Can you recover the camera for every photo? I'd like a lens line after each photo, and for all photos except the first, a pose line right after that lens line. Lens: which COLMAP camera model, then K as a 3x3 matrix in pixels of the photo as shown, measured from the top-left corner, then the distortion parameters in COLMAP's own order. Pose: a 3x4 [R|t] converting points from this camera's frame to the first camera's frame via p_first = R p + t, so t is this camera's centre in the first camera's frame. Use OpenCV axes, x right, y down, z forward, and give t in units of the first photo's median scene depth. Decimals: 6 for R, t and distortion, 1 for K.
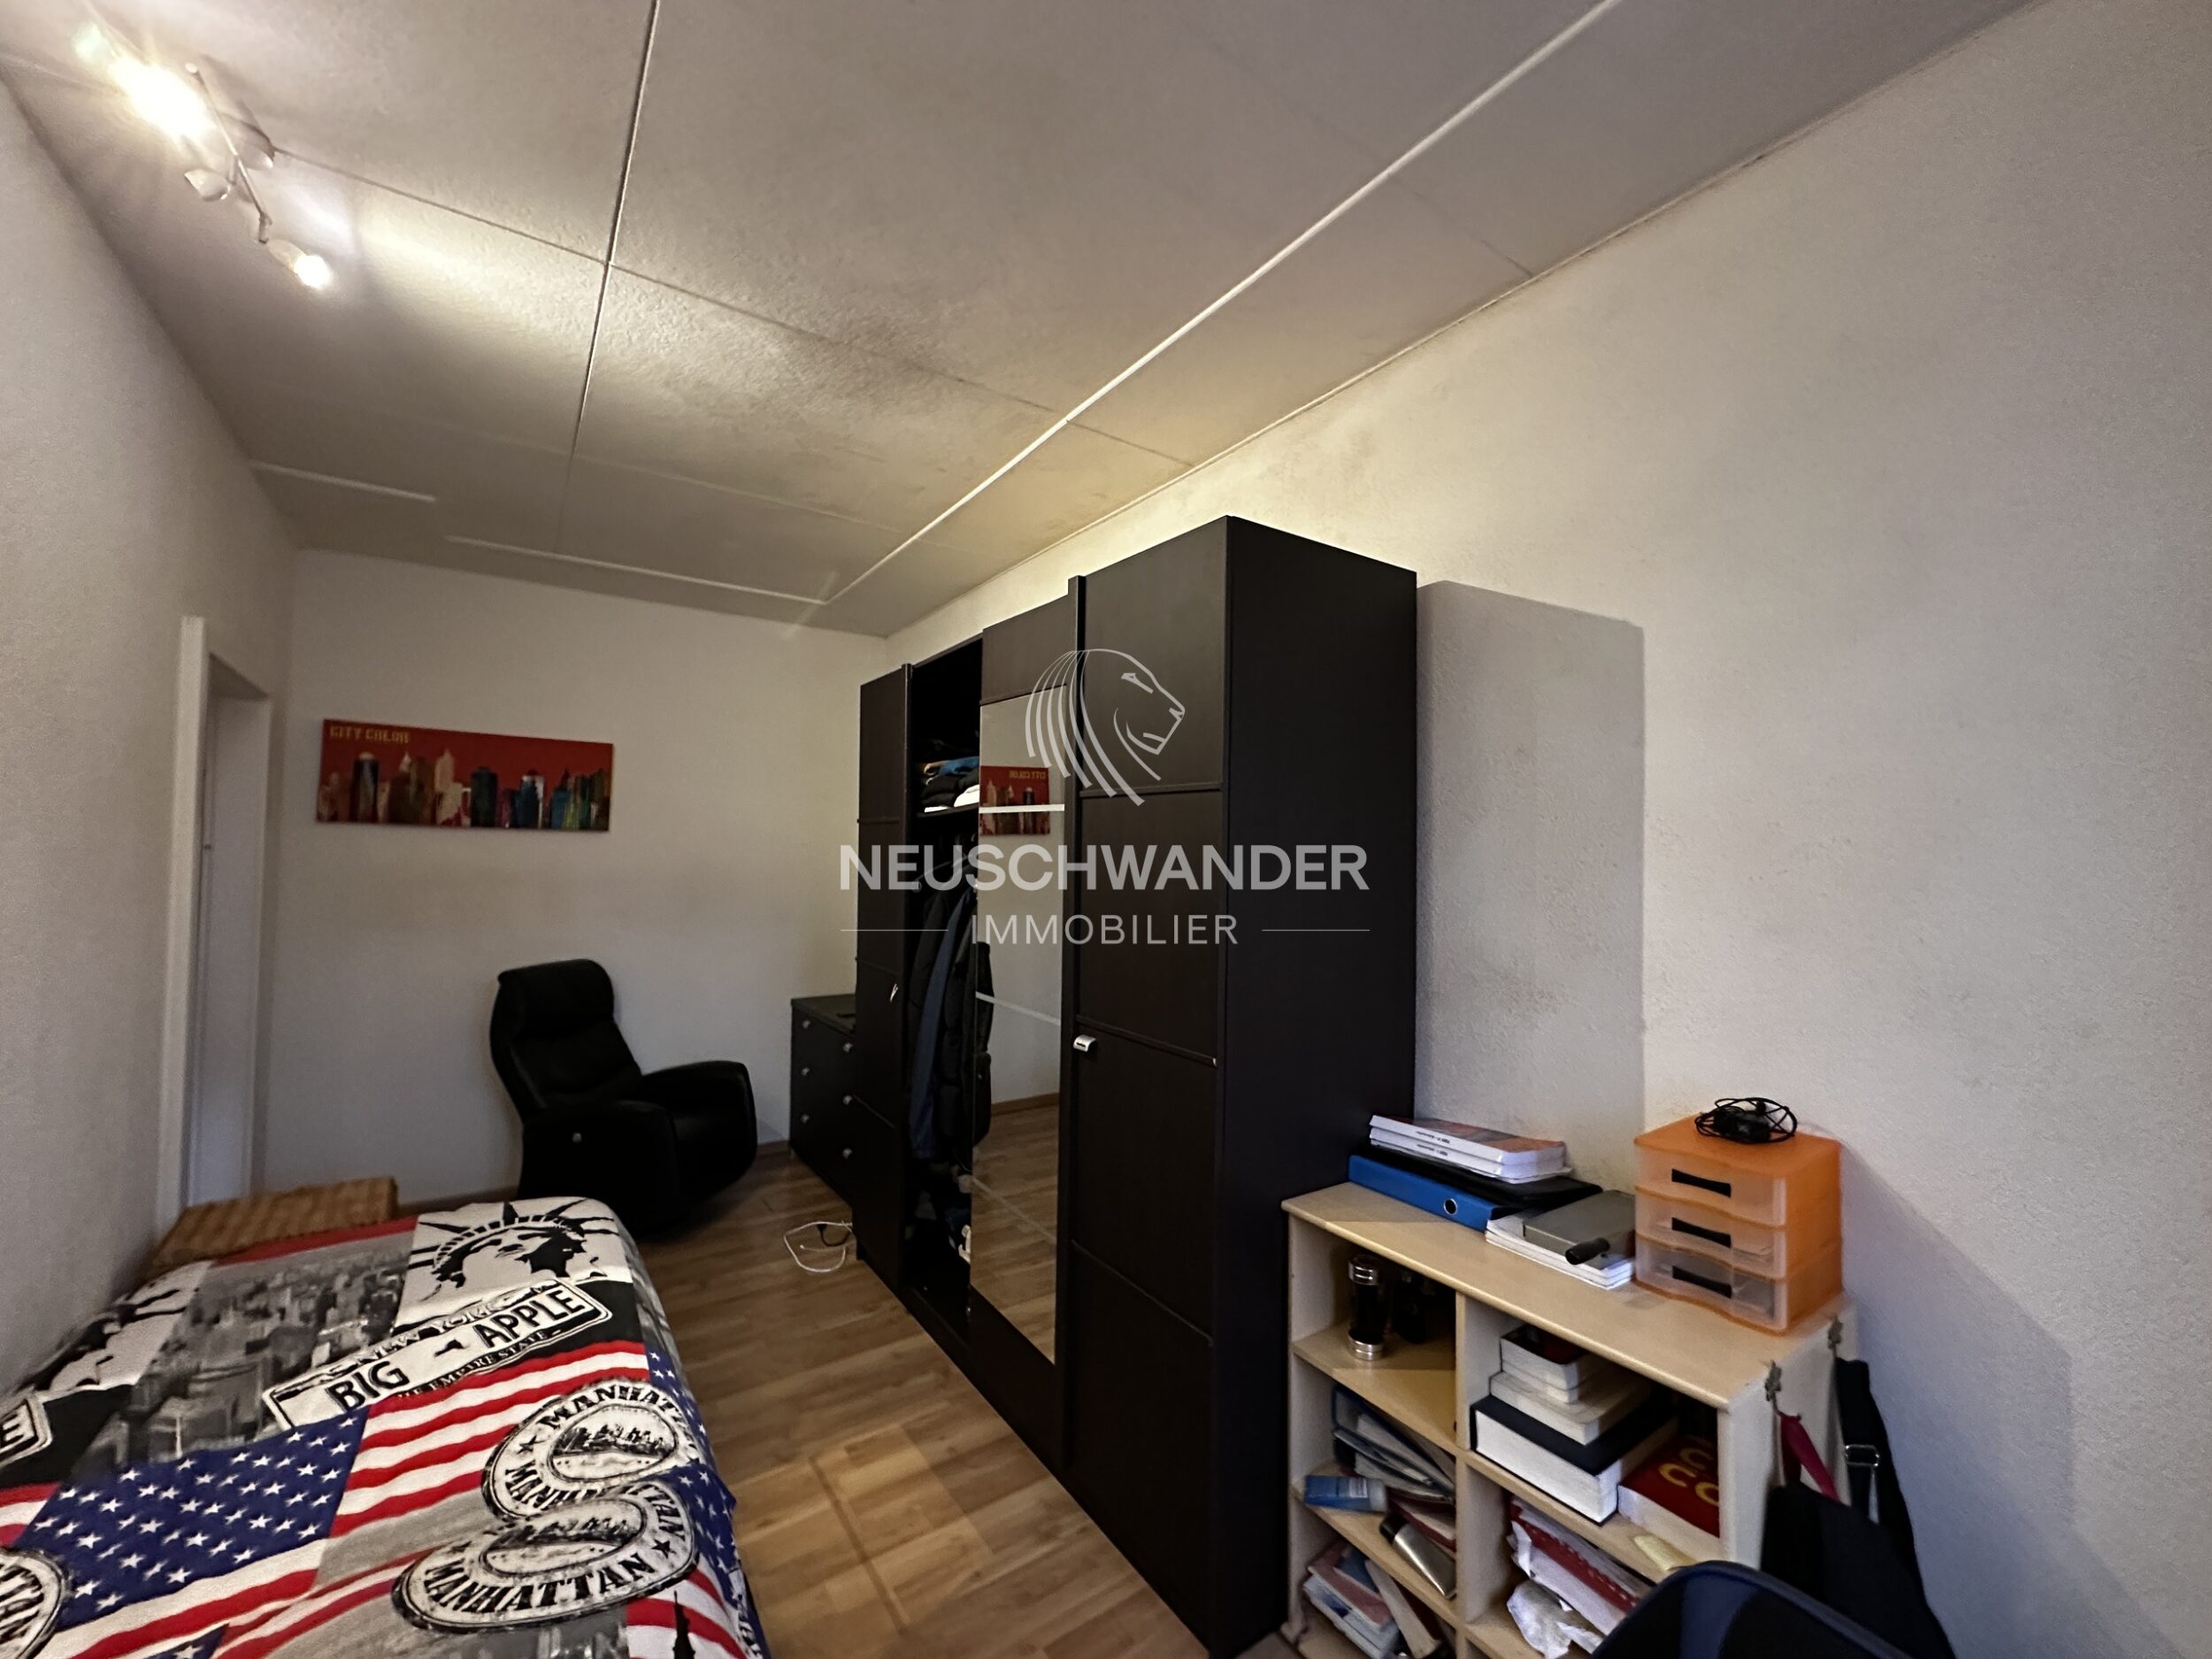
lens RADIAL K [[884.7, 0, 1109.3], [0, 884.7, 827.0], [0, 0, 1]] dist [-0.002352, 0.001141]
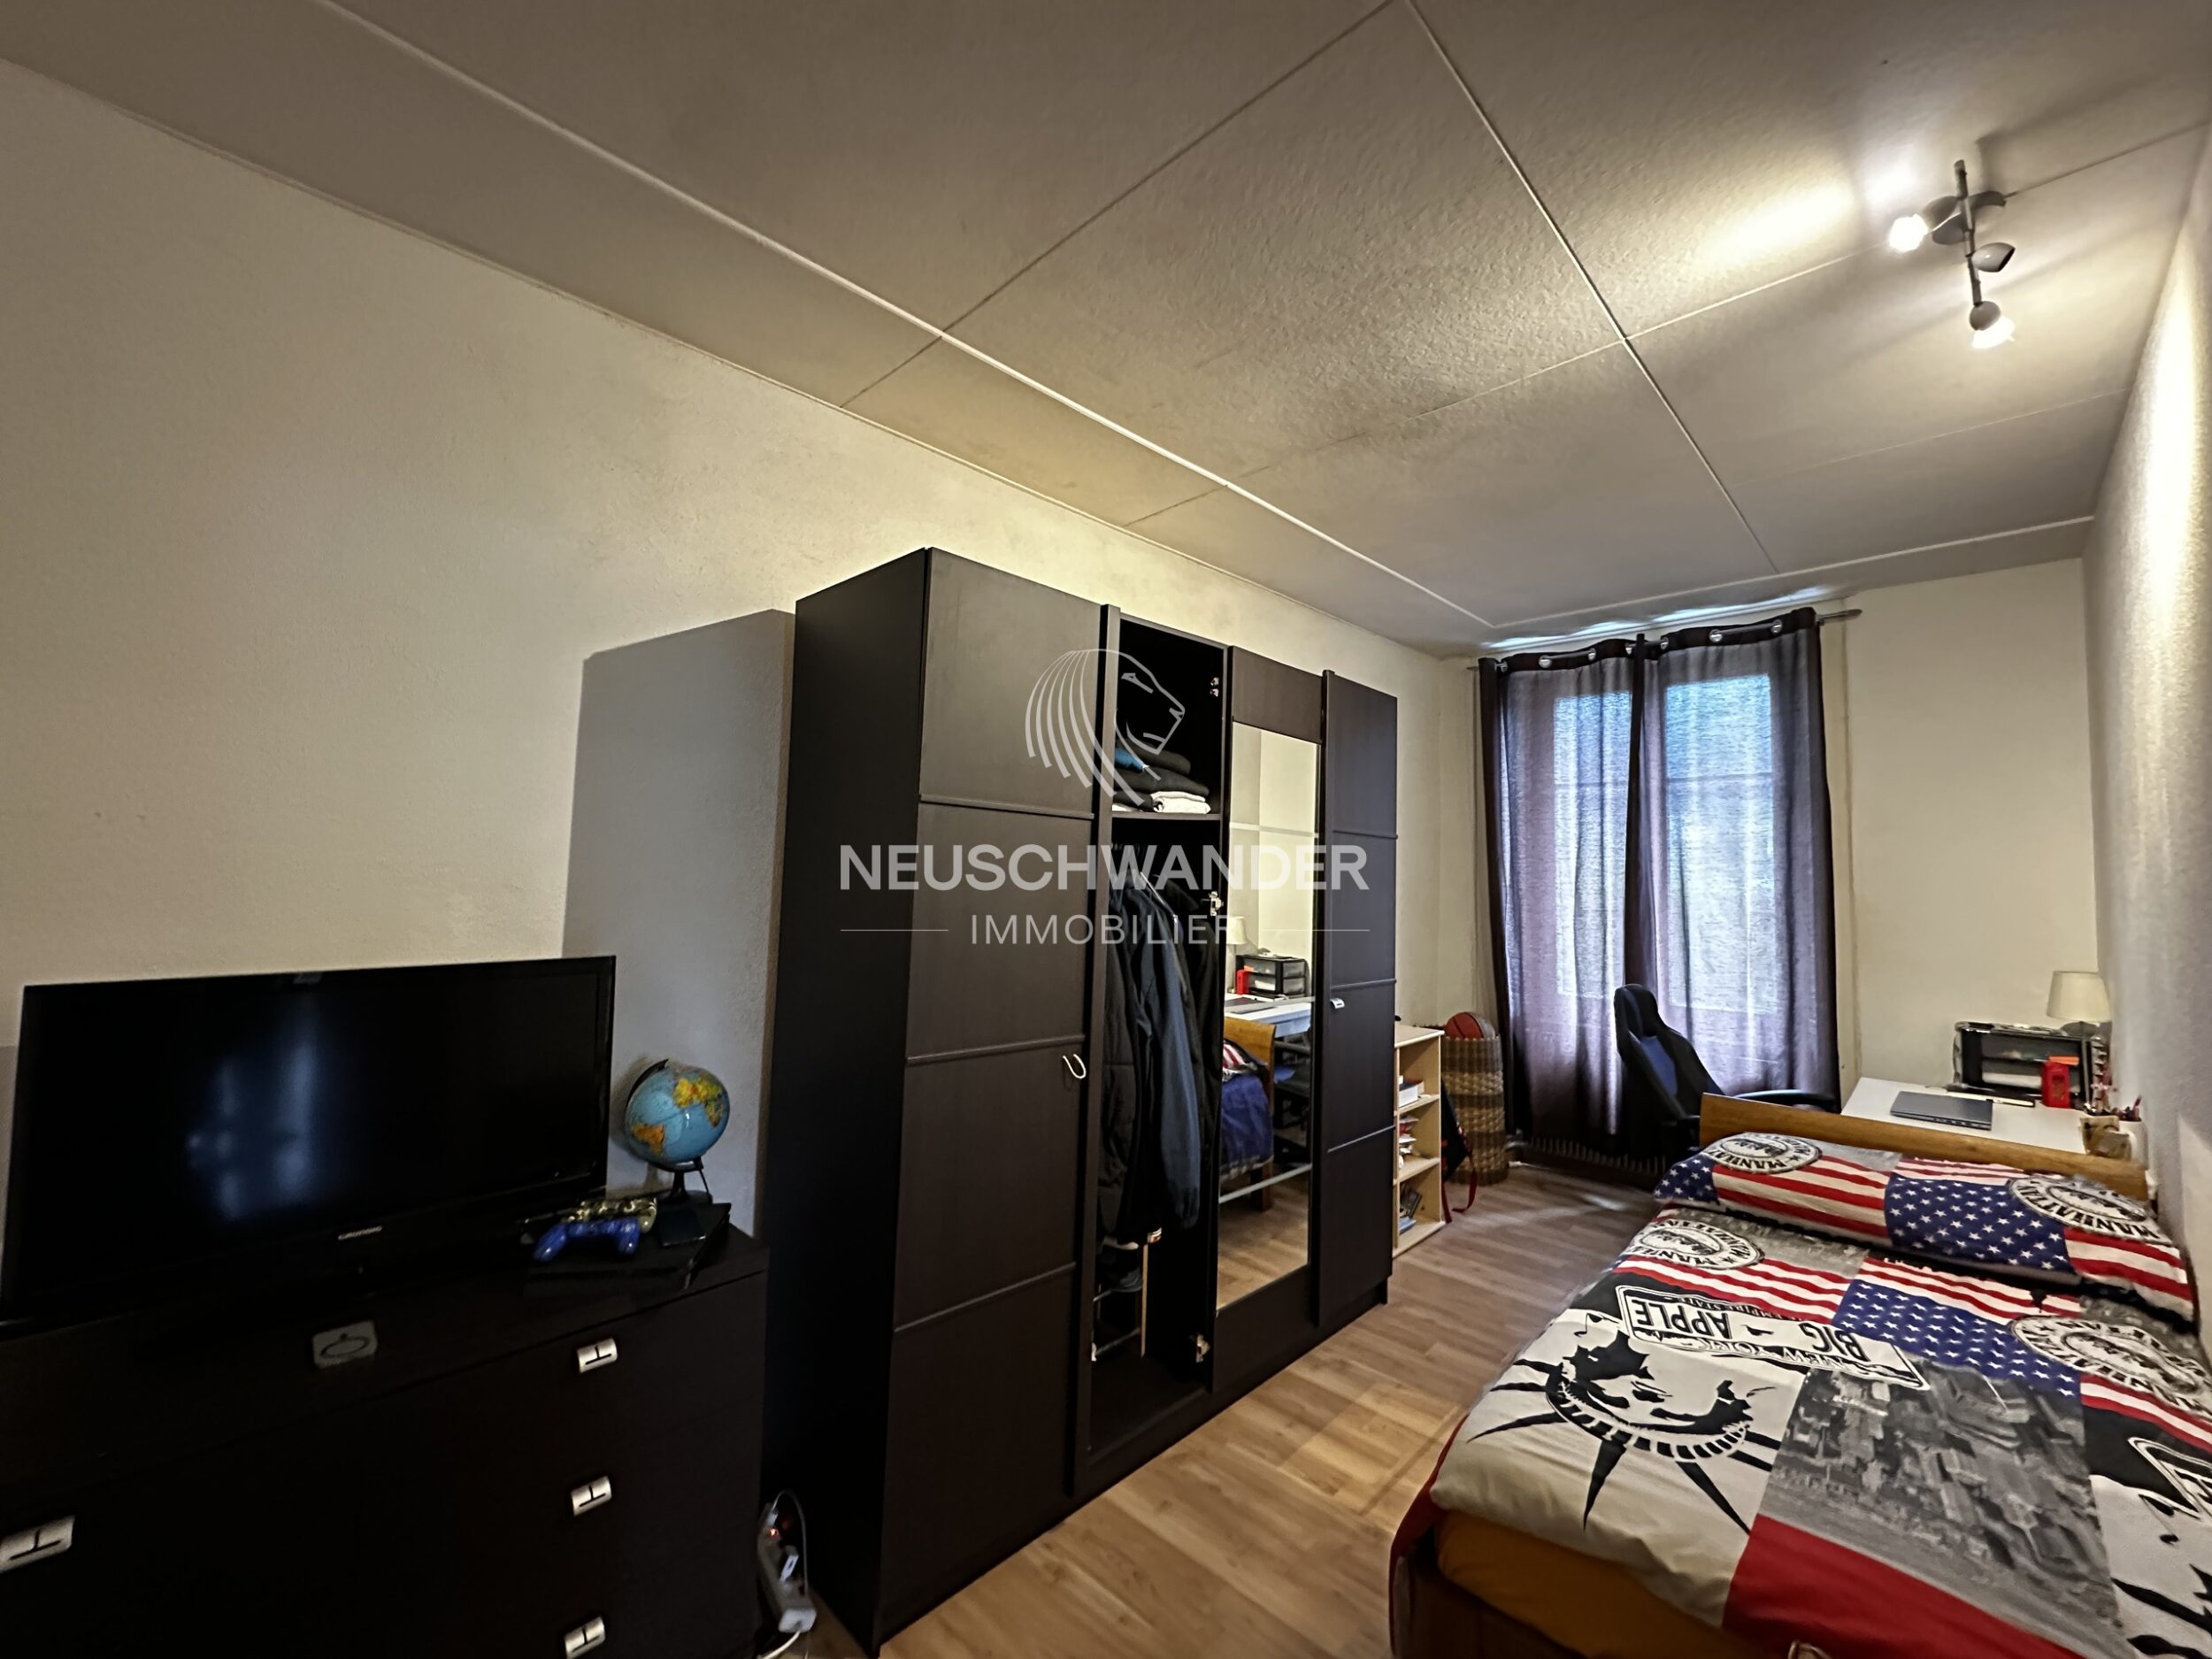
lens RADIAL K [[884.7, 0, 1110.2], [0, 884.7, 821.3], [0, 0, 1]] dist [-0.002352, 0.001141]
pose [[-0.192975, 0.044070, 0.980213, -1.507384], [-0.053526, 0.997030, -0.055364, 0.059042], [-0.979743, -0.063151, -0.190043, 1.813415]]
